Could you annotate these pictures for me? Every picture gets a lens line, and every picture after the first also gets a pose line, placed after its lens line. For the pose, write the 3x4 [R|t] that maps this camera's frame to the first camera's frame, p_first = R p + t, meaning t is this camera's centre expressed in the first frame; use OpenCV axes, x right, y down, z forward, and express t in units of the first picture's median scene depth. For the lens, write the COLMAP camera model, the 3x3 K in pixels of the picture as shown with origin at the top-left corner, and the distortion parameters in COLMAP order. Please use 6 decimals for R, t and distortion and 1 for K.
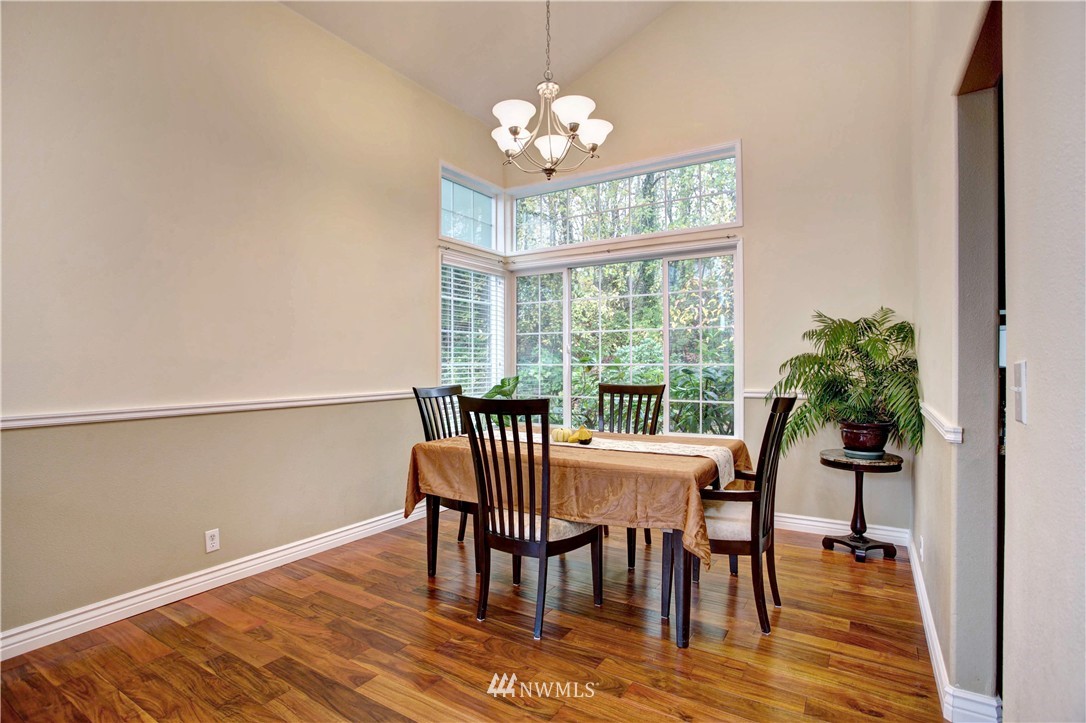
lens RADIAL K [[537.5, 0, 540.3], [0, 537.5, 364.5], [0, 0, 1]] dist [-0.036495, 0.004092]
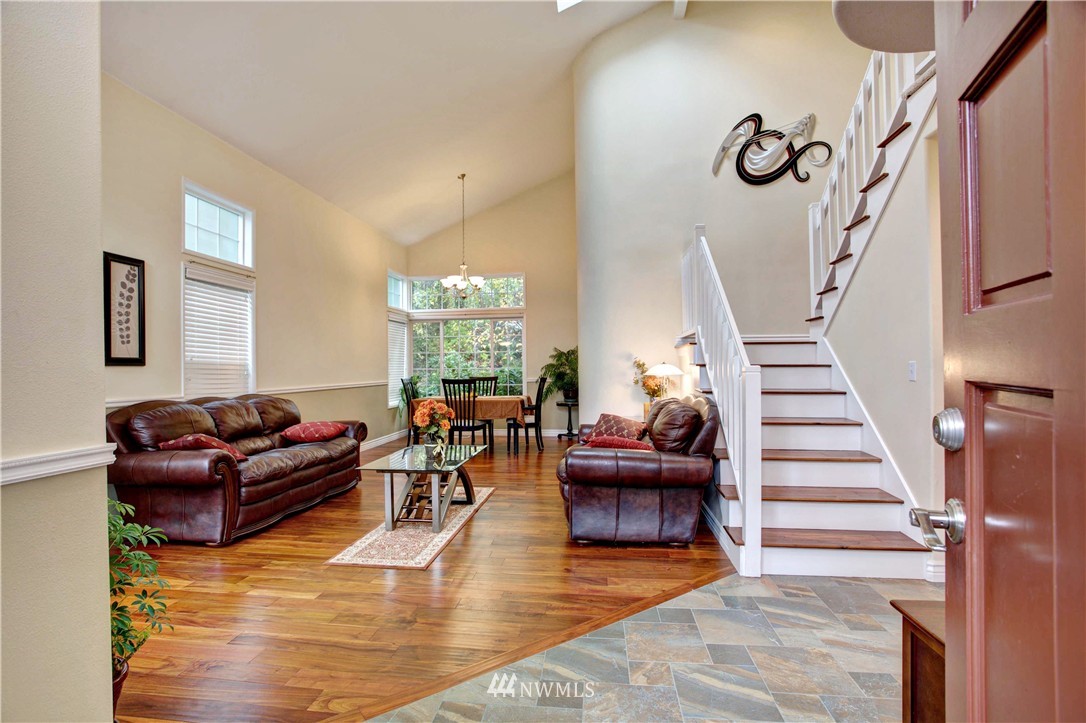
lens RADIAL K [[537.5, 0, 533.2], [0, 537.5, 362.3], [0, 0, 1]] dist [-0.036495, 0.004092]
pose [[0.913658, -0.005370, 0.406448, -0.632004], [0.011650, 0.999848, -0.012979, 0.007212], [-0.406317, 0.016593, 0.913582, -1.334190]]
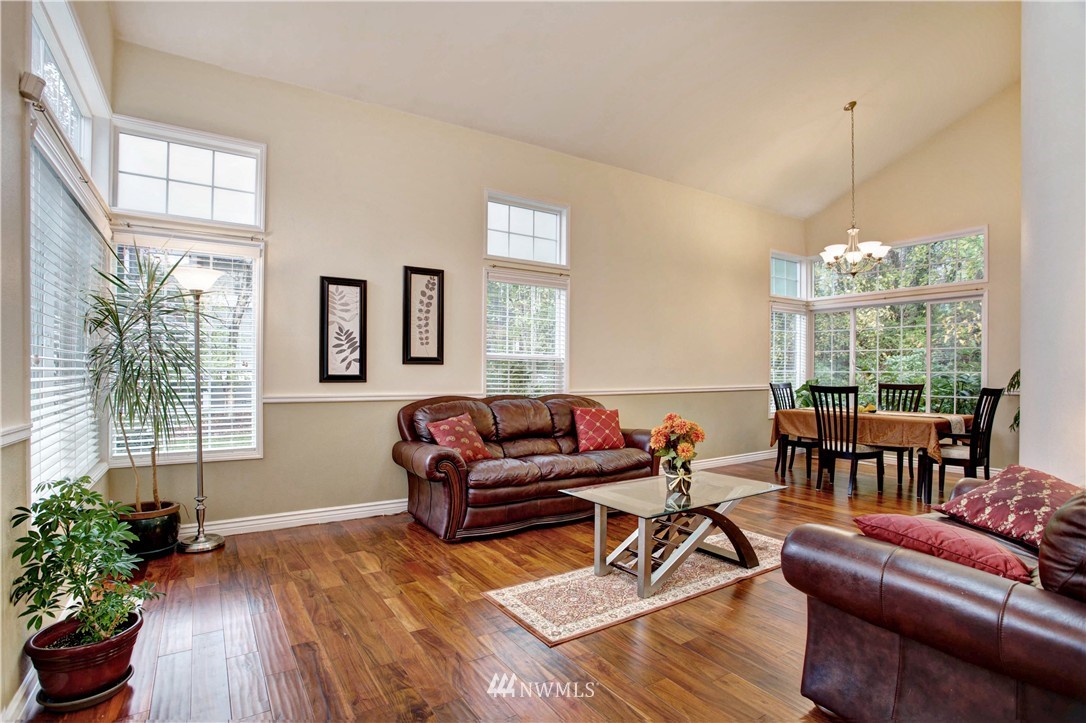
lens RADIAL K [[537.5, 0, 540.6], [0, 537.5, 377.9], [0, 0, 1]] dist [-0.036495, 0.004092]
pose [[0.907983, 0.010800, -0.418868, -0.170343], [-0.006213, 0.999905, 0.012313, 0.005364], [0.418961, -0.008578, 0.907964, -1.023443]]
